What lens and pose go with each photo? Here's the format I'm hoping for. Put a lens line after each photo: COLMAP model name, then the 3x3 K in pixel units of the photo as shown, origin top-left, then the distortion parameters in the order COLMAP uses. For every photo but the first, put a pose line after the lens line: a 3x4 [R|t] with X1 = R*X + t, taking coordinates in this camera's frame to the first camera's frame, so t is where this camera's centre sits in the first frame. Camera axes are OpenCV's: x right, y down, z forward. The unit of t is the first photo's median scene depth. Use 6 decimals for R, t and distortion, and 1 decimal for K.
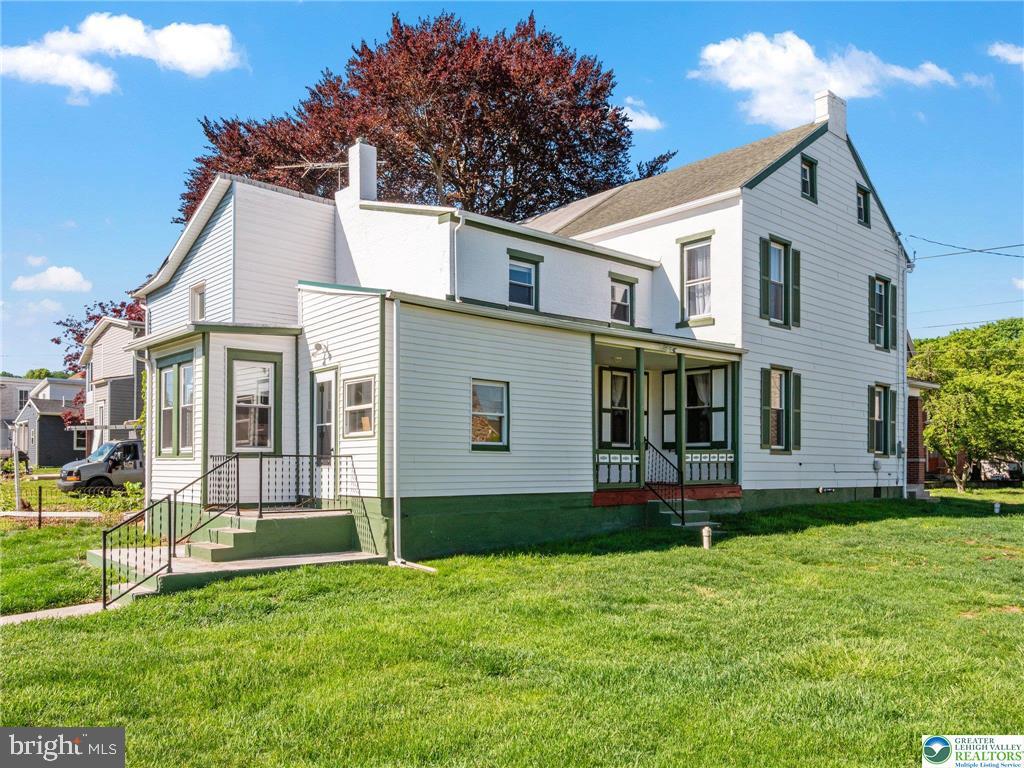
lens RADIAL K [[779.9, 0, 506.7], [0, 779.9, 453.5], [0, 0, 1]] dist [-0.002046, -0.003664]
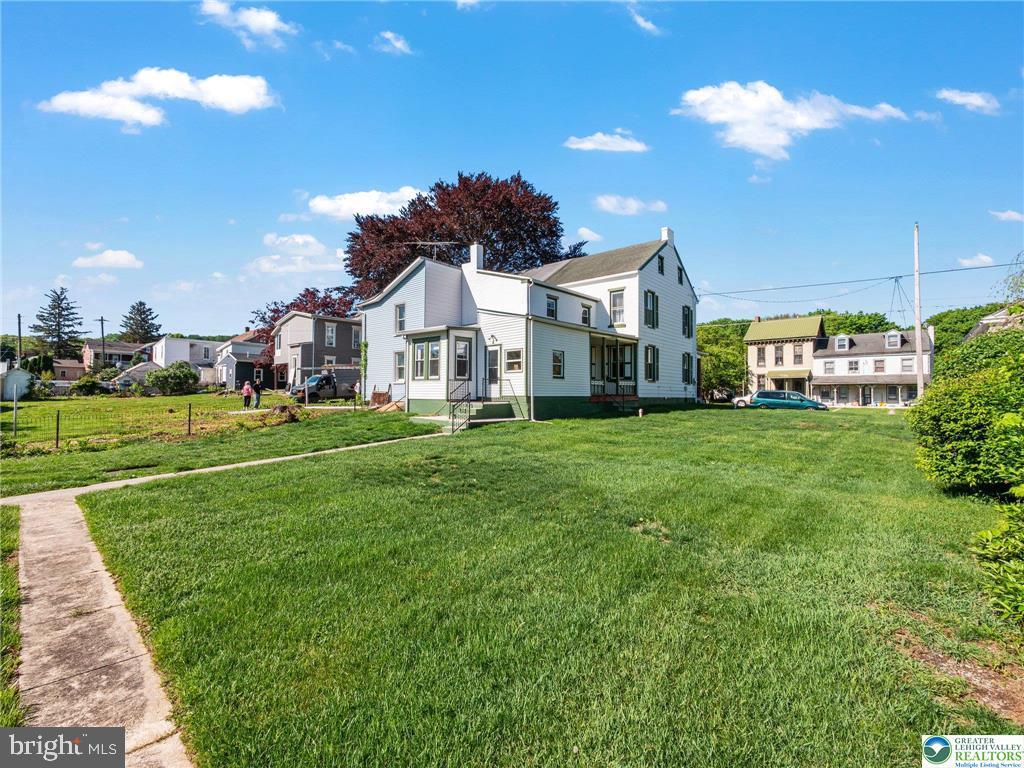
lens RADIAL K [[442.2, 0, 507.9], [0, 442.2, 375.5], [0, 0, 1]] dist [-0.004390, -0.000408]
pose [[0.992220, 0.007755, 0.124258, -0.251482], [-0.004566, 0.999653, -0.025924, 0.016854], [-0.124416, 0.025155, 0.991911, -0.273762]]
